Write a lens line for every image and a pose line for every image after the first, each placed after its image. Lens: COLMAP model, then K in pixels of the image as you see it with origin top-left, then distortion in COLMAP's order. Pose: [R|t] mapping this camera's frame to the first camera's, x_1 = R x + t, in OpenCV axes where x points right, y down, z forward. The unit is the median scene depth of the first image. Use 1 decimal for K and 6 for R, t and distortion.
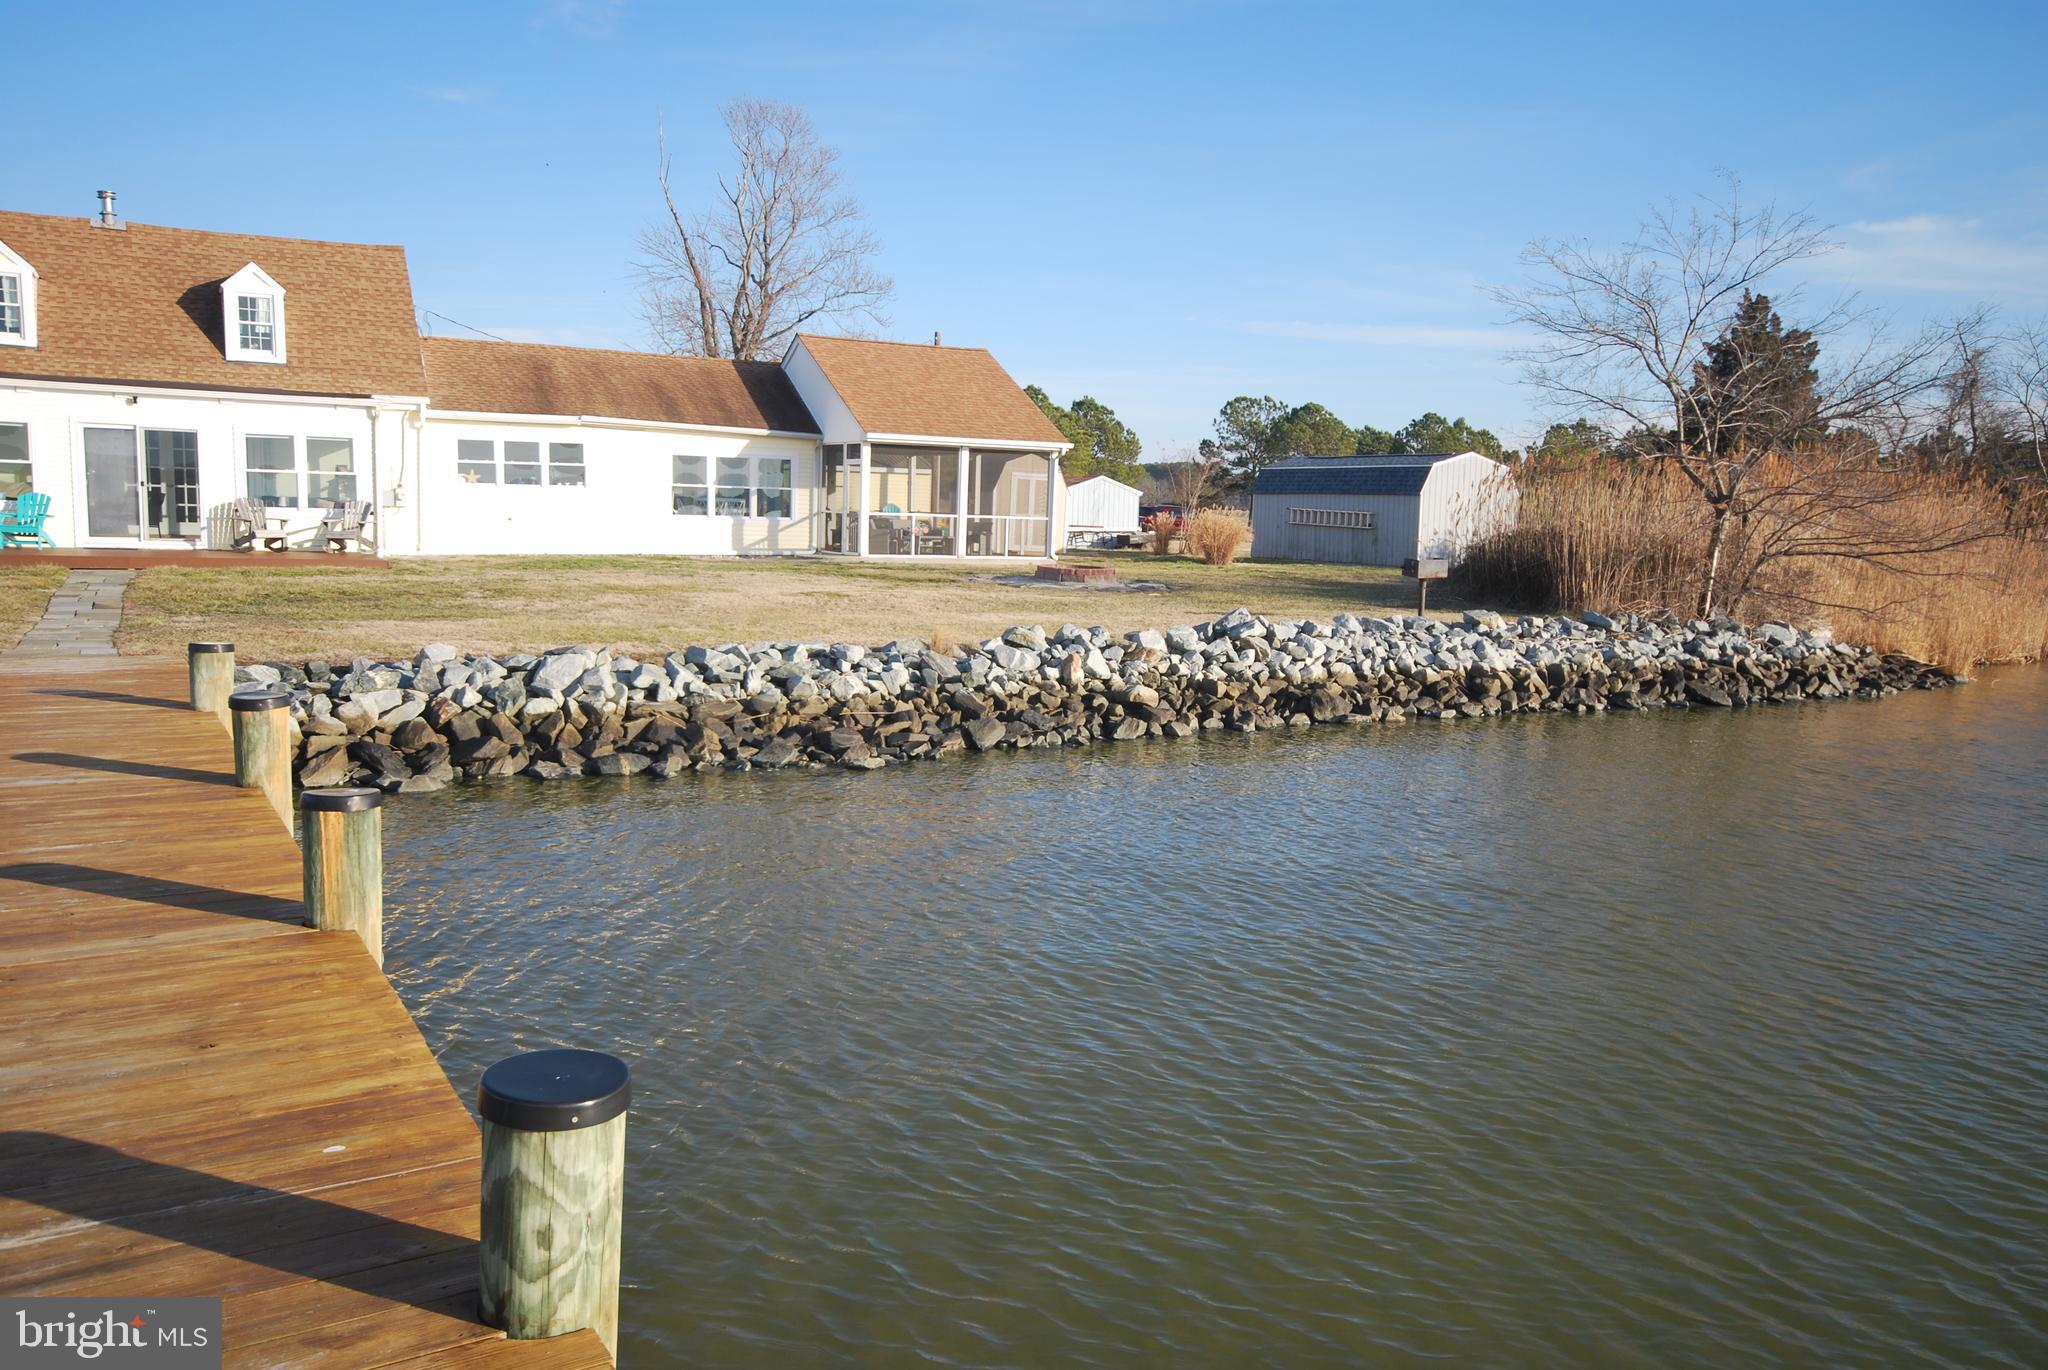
lens RADIAL K [[1570.6, 0, 1029.7], [0, 1570.6, 694.0], [0, 0, 1]] dist [0.003756, 0.047688]
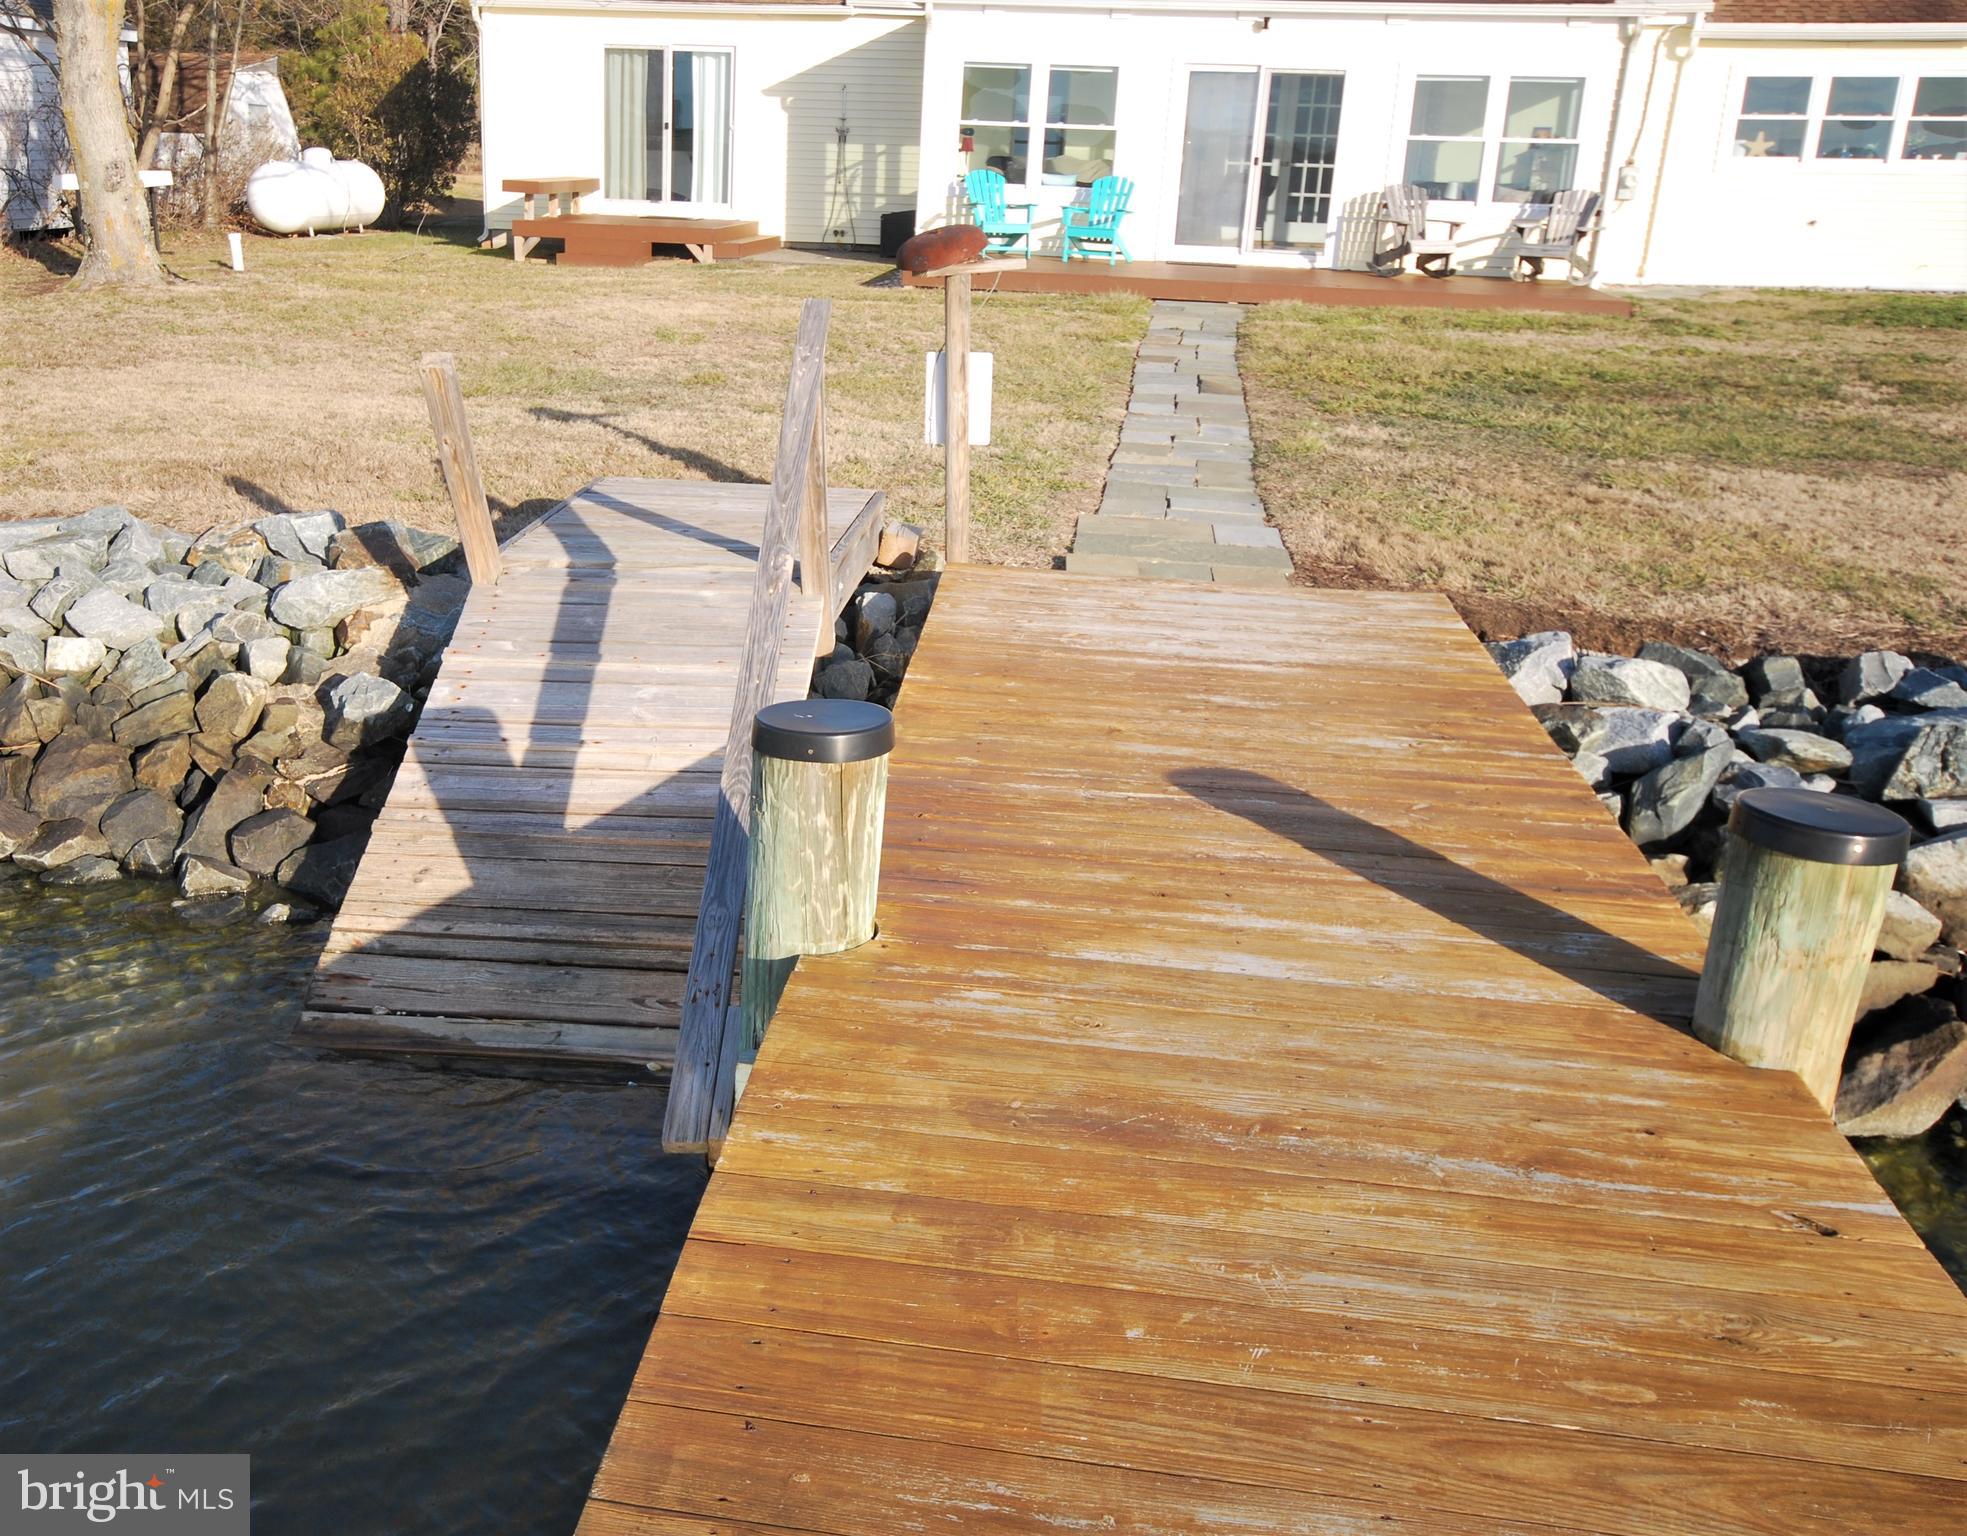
lens RADIAL K [[1773.3, 0, 828.6], [0, 1773.3, 768.6], [0, 0, 1]] dist [0.006826, 0.026303]
pose [[0.774026, 0.208639, -0.597790, -0.207056], [-0.086968, 0.970233, 0.226021, -0.040301], [0.627152, -0.122958, 0.769131, 0.295982]]
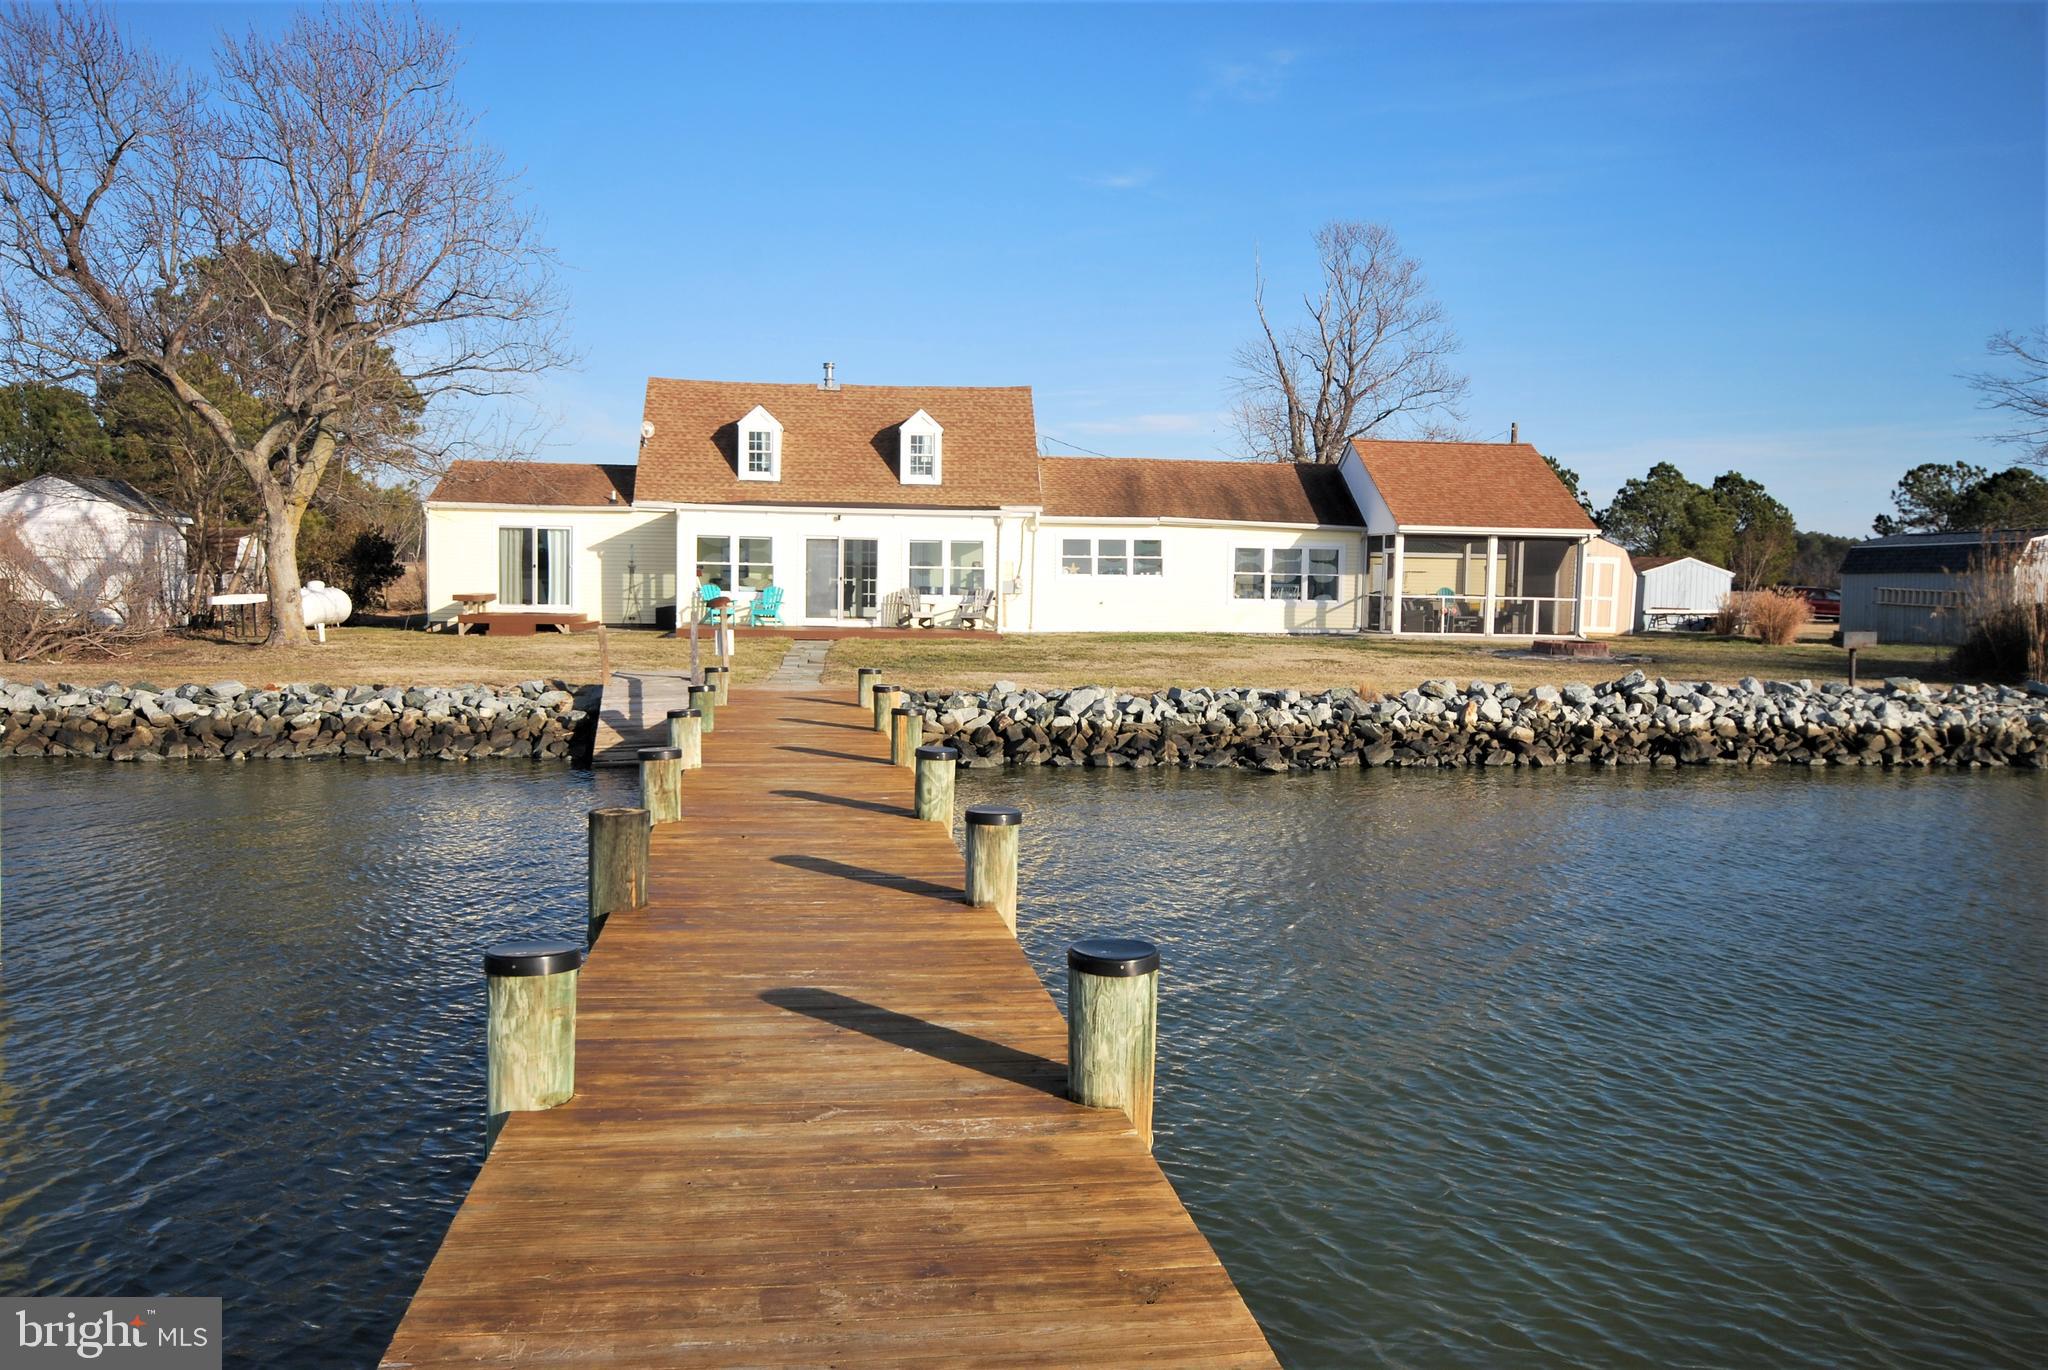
lens RADIAL K [[1754.8, 0, 1024.7], [0, 1754.8, 717.2], [0, 0, 1]] dist [0.002130, 0.009682]
pose [[0.919363, 0.019065, -0.392947, 0.175601], [-0.038265, 0.998423, -0.041085, 0.040962], [0.391544, 0.052808, 0.918643, -0.311358]]
